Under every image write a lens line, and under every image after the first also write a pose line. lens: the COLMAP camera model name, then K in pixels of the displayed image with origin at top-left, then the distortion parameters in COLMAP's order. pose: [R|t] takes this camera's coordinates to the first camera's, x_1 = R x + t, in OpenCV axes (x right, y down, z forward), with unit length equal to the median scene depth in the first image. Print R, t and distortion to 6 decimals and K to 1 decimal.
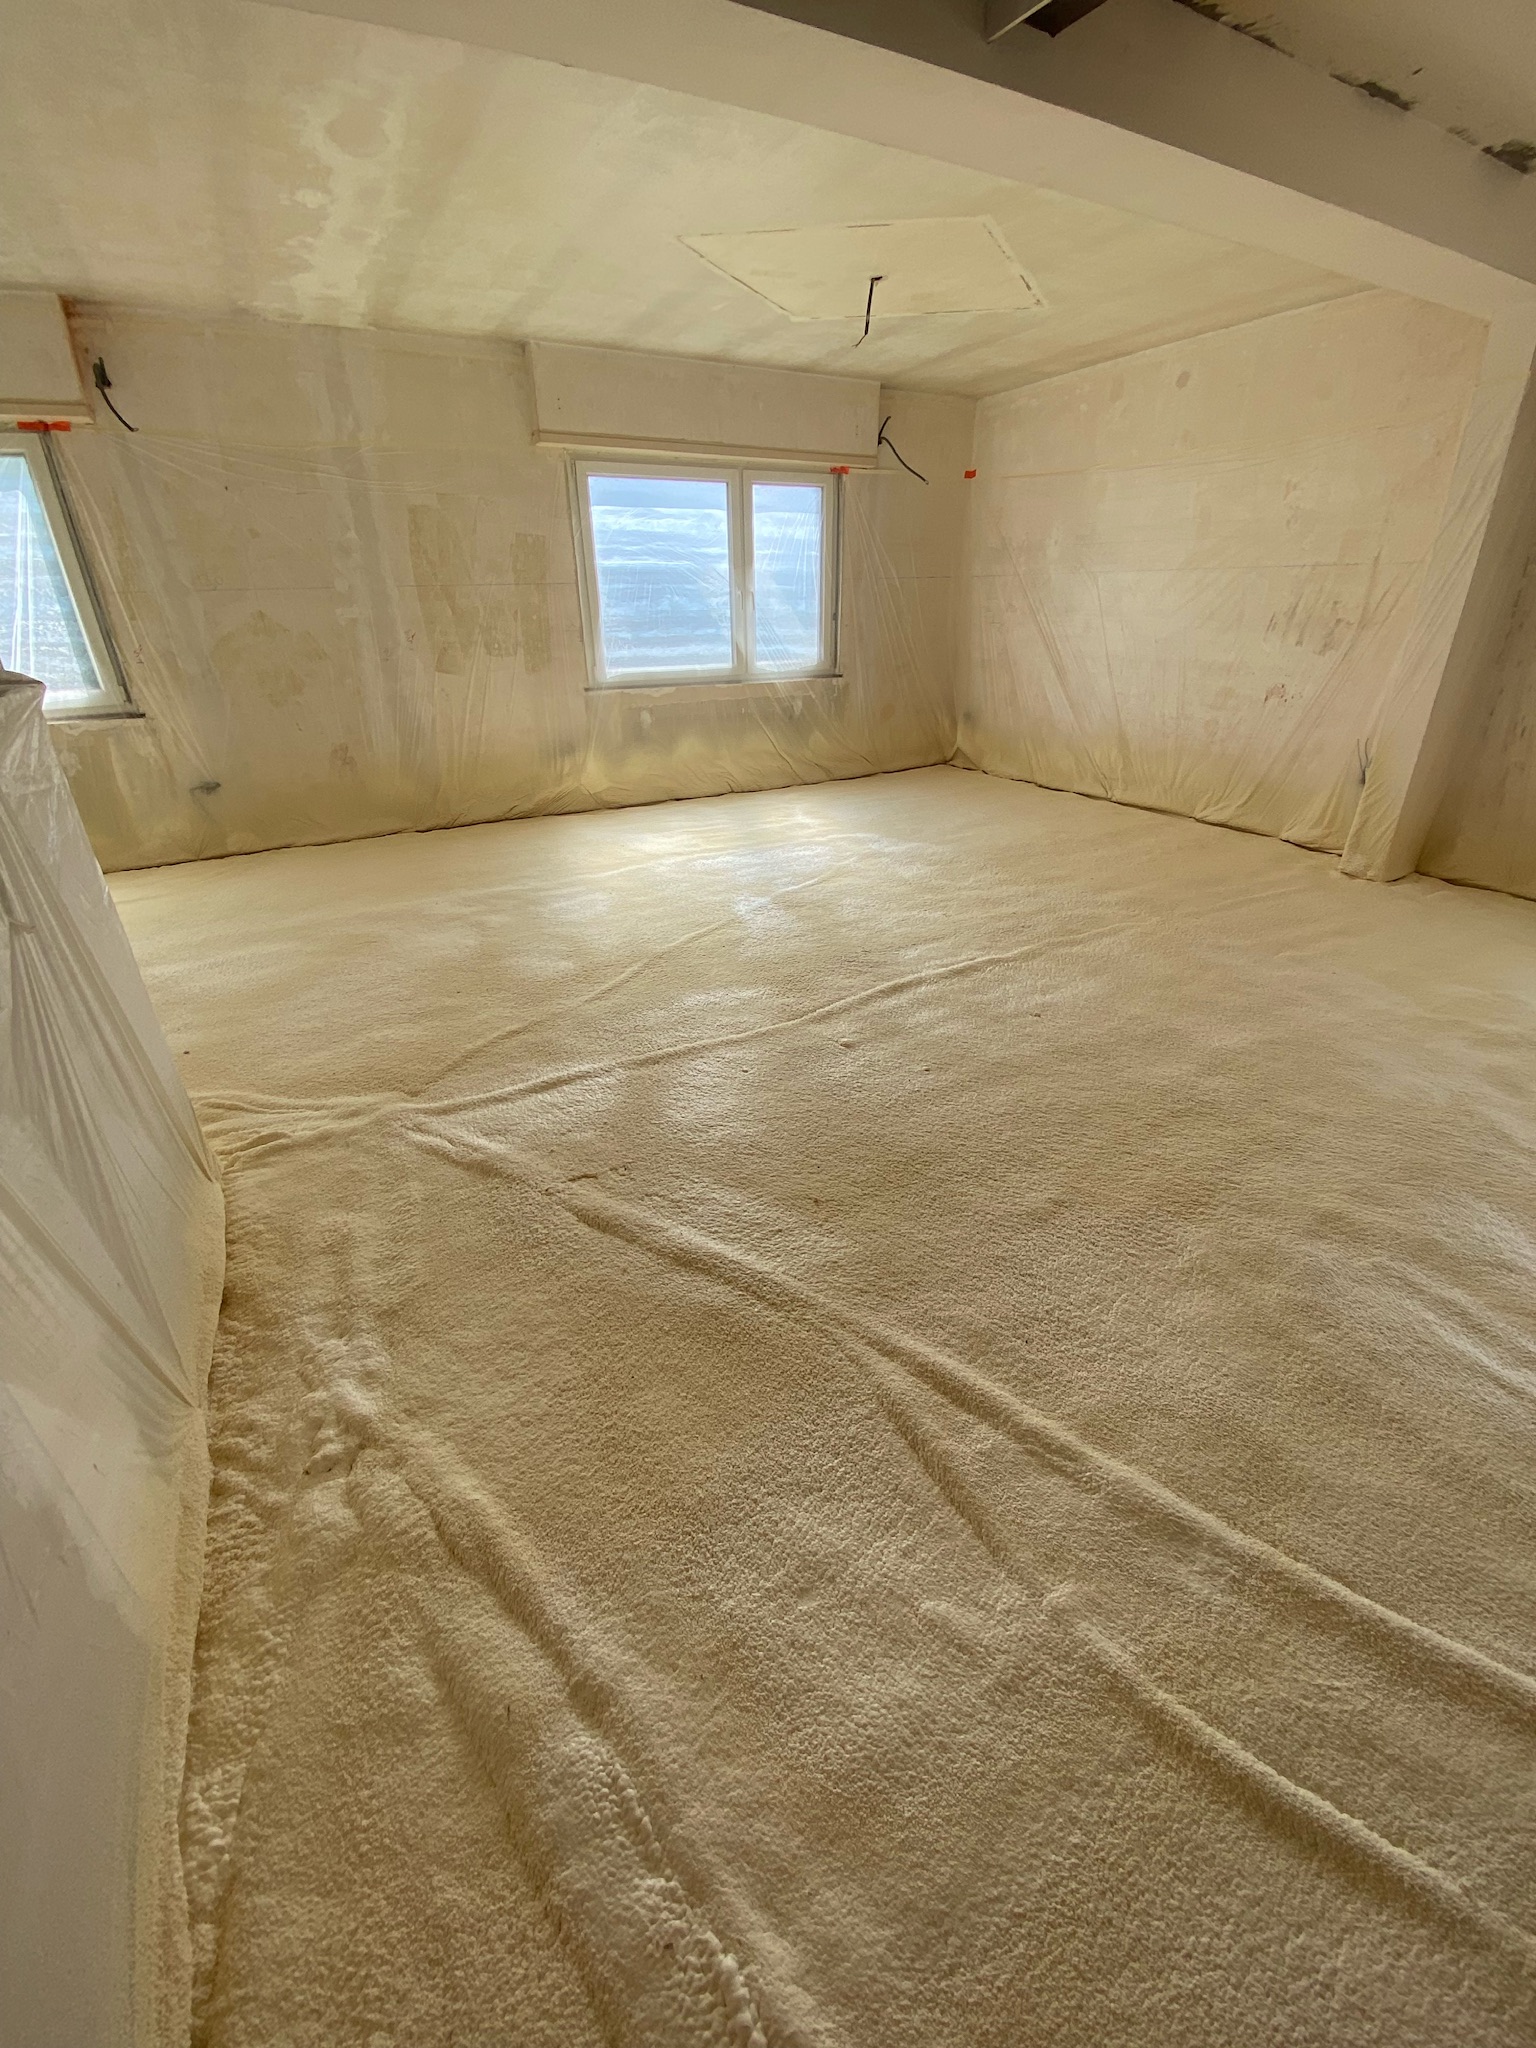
lens RADIAL K [[829.3, 0, 770.5], [0, 829.3, 1026.3], [0, 0, 1]] dist [0.007554, -0.014767]
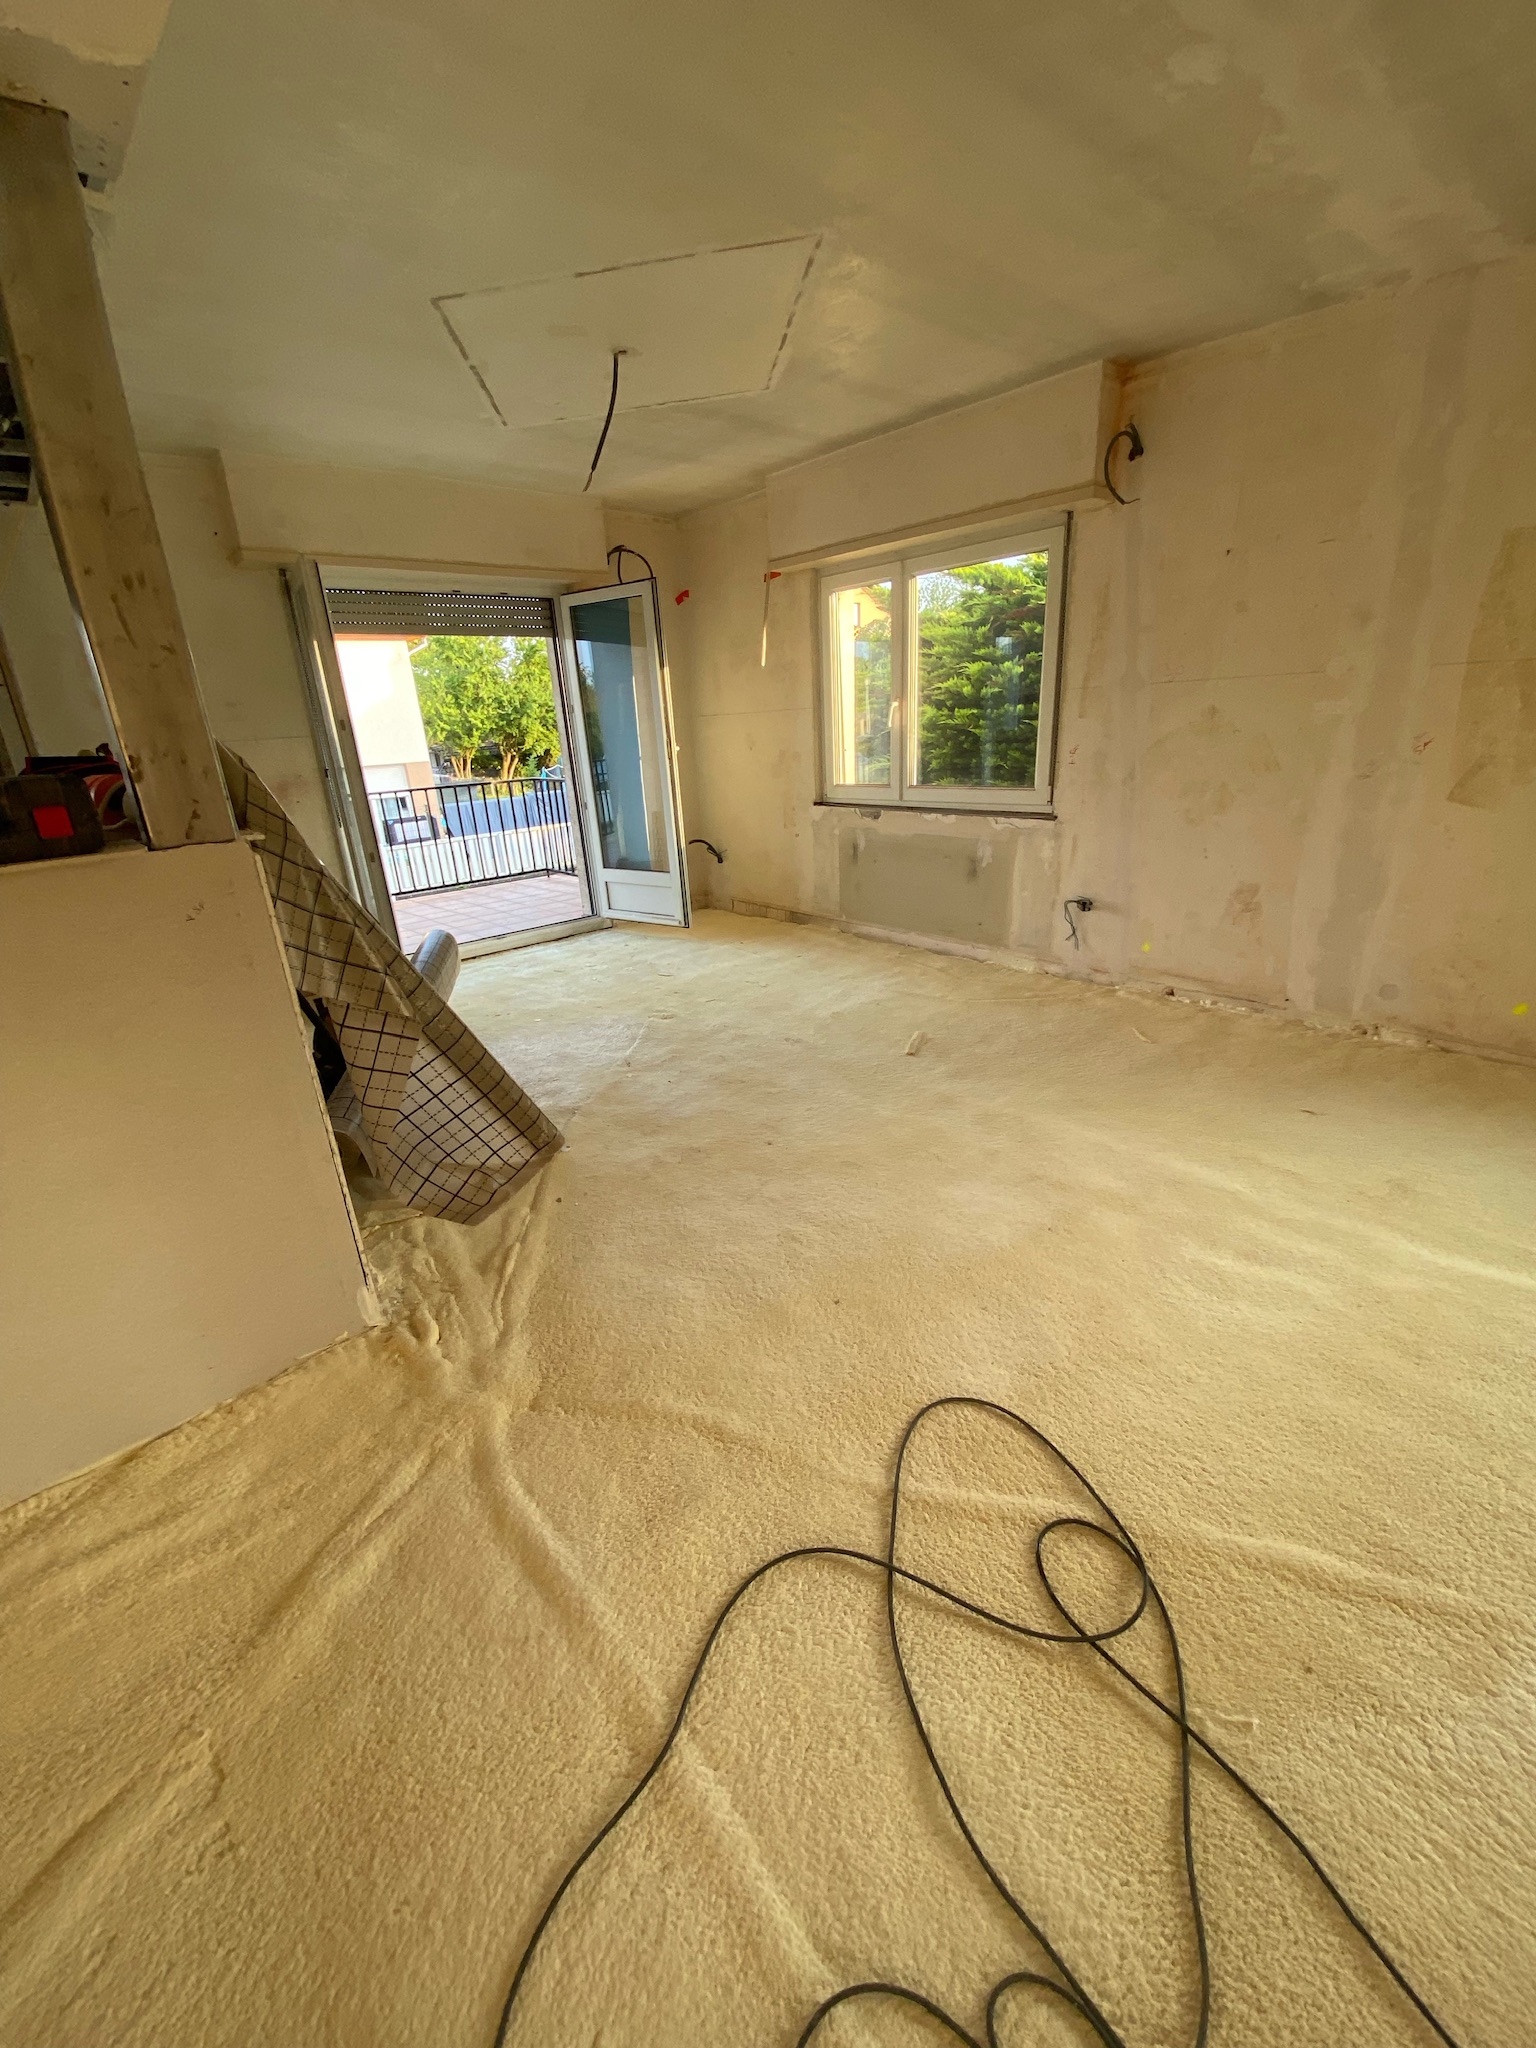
lens RADIAL K [[829.3, 0, 768.9], [0, 829.3, 1024.2], [0, 0, 1]] dist [0.007554, -0.014767]
pose [[0.232019, 0.344653, -0.909605, 0.086210], [-0.398969, 0.886564, 0.234155, -0.250088], [0.887125, 0.308576, 0.343205, 0.451557]]
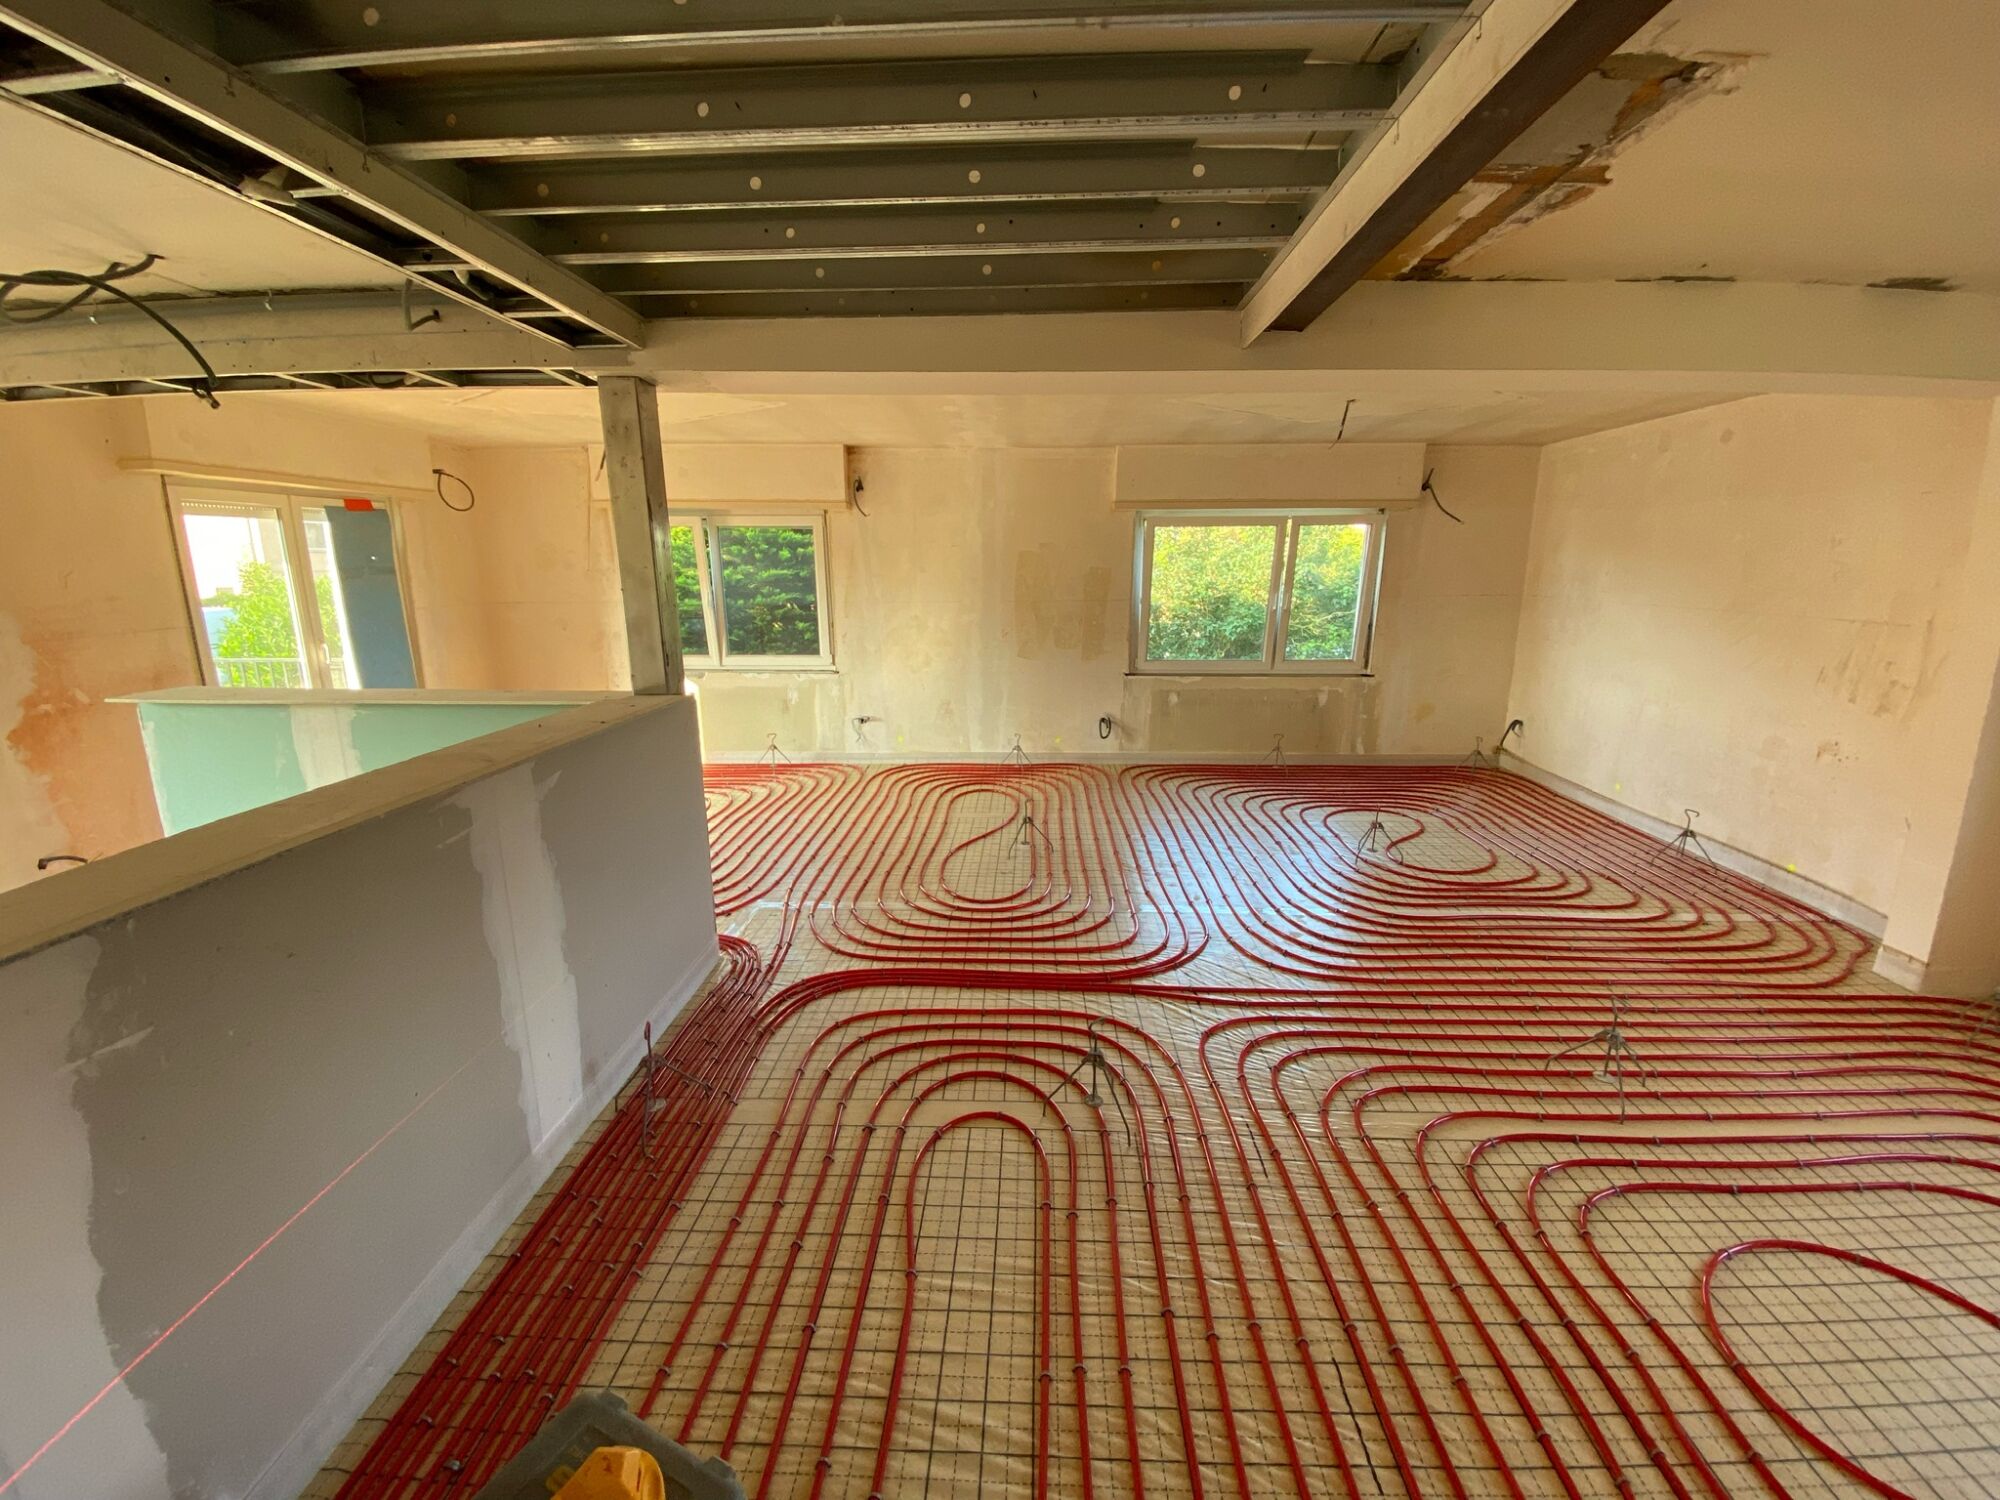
lens RADIAL K [[809.4, 0, 989.8], [0, 809.4, 741.5], [0, 0, 1]] dist [0.002107, -0.009837]
pose [[0.854340, 0.122941, -0.504964, 0.277896], [-0.245223, 0.952018, -0.183107, -0.036408], [0.458223, 0.280264, 0.843495, -0.126536]]
